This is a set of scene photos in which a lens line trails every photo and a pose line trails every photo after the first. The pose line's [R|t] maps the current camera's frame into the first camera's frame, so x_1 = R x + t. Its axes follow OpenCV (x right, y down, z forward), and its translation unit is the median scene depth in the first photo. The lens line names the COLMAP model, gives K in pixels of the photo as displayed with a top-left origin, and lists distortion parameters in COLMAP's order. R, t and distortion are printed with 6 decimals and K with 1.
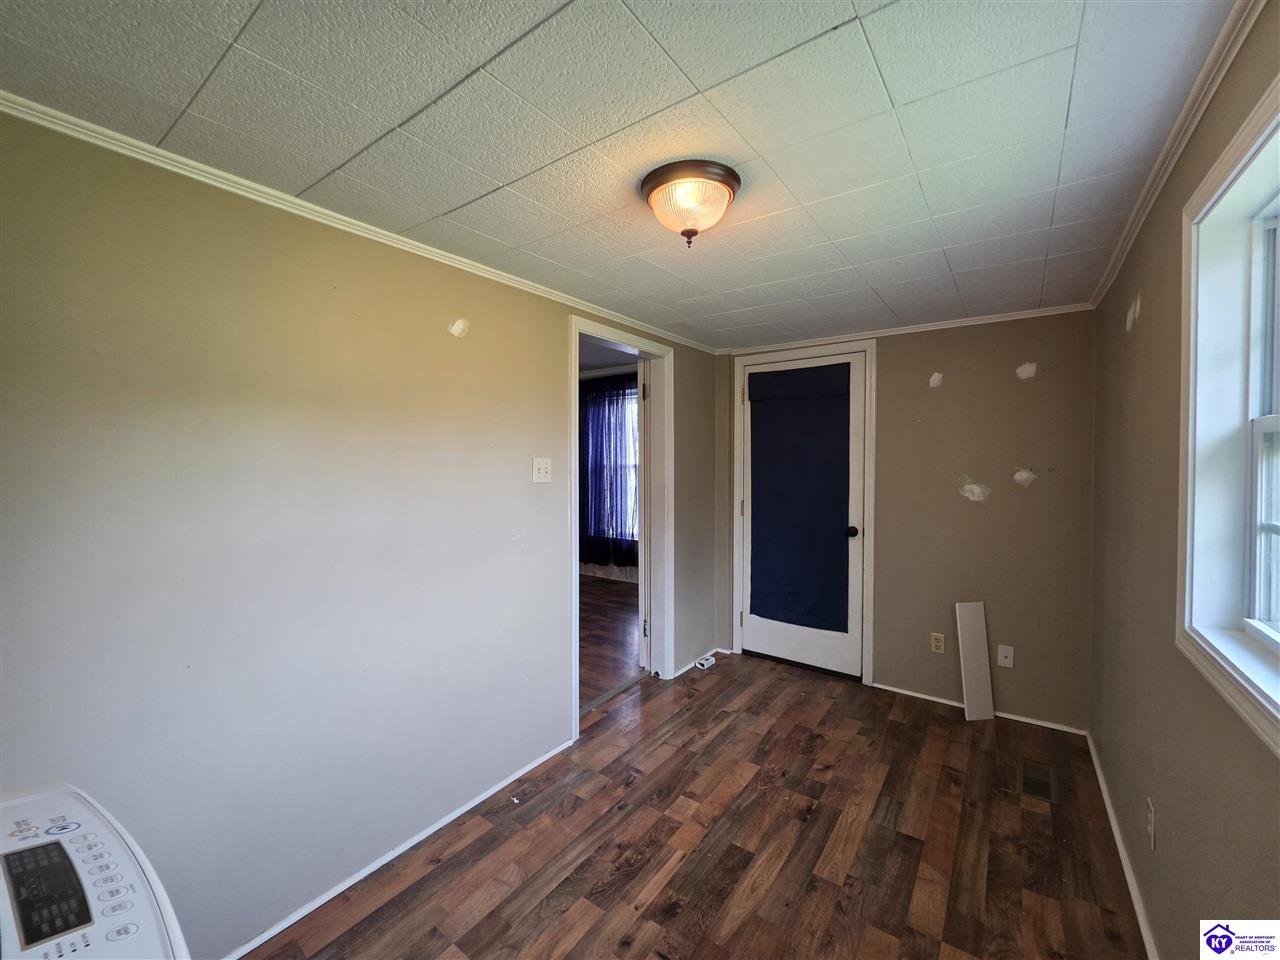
lens RADIAL K [[514.9, 0, 635.9], [0, 514.9, 476.4], [0, 0, 1]] dist [0.000517, 0.001088]
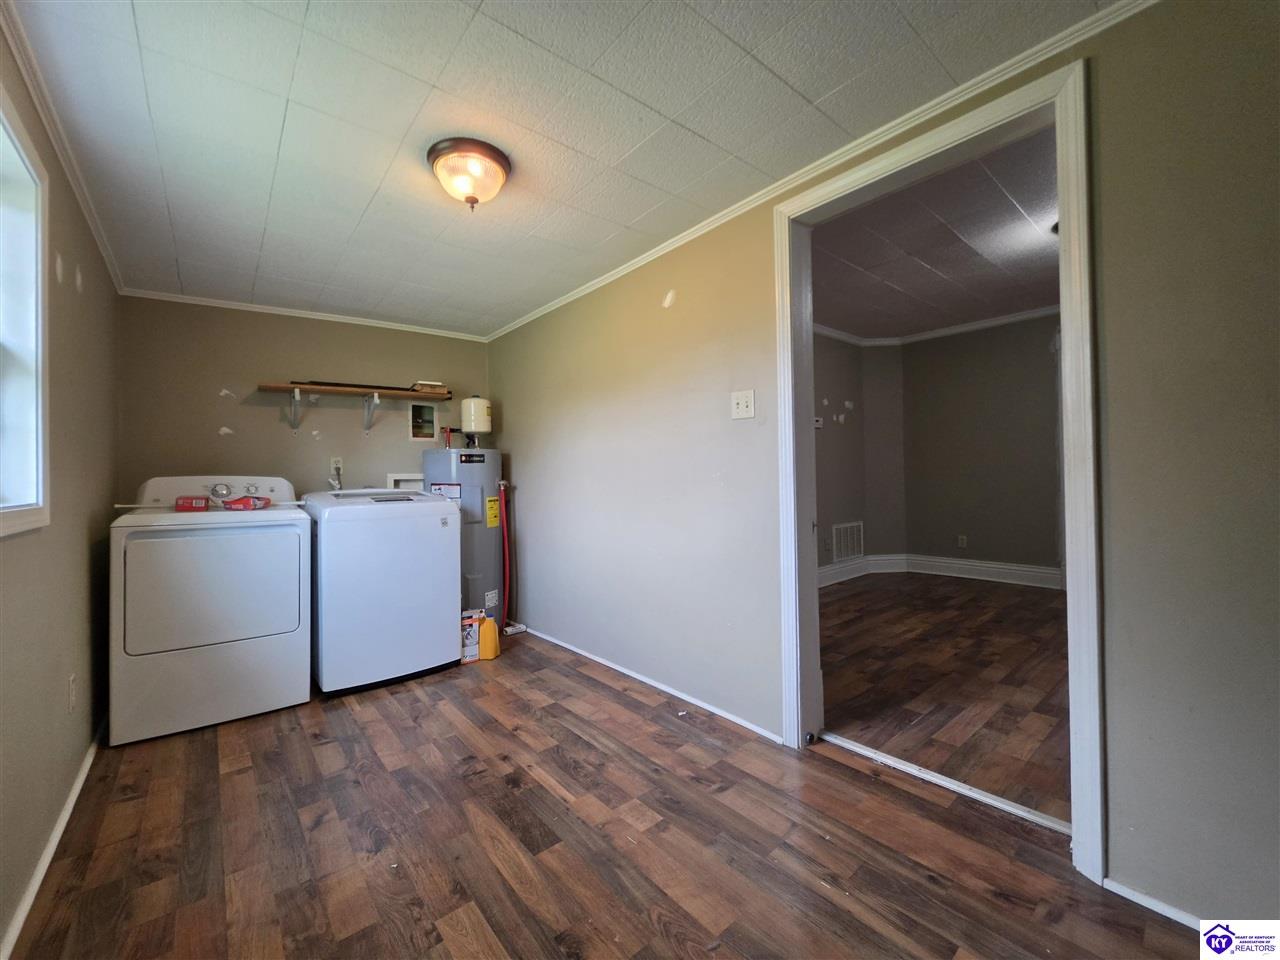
lens RADIAL K [[514.9, 0, 640.9], [0, 514.9, 472.6], [0, 0, 1]] dist [0.000517, 0.001088]
pose [[-0.231945, 0.001087, -0.972728, 0.939887], [-0.006839, 0.999973, 0.002749, 0.135372], [0.972705, 0.007290, -0.231931, 1.304886]]
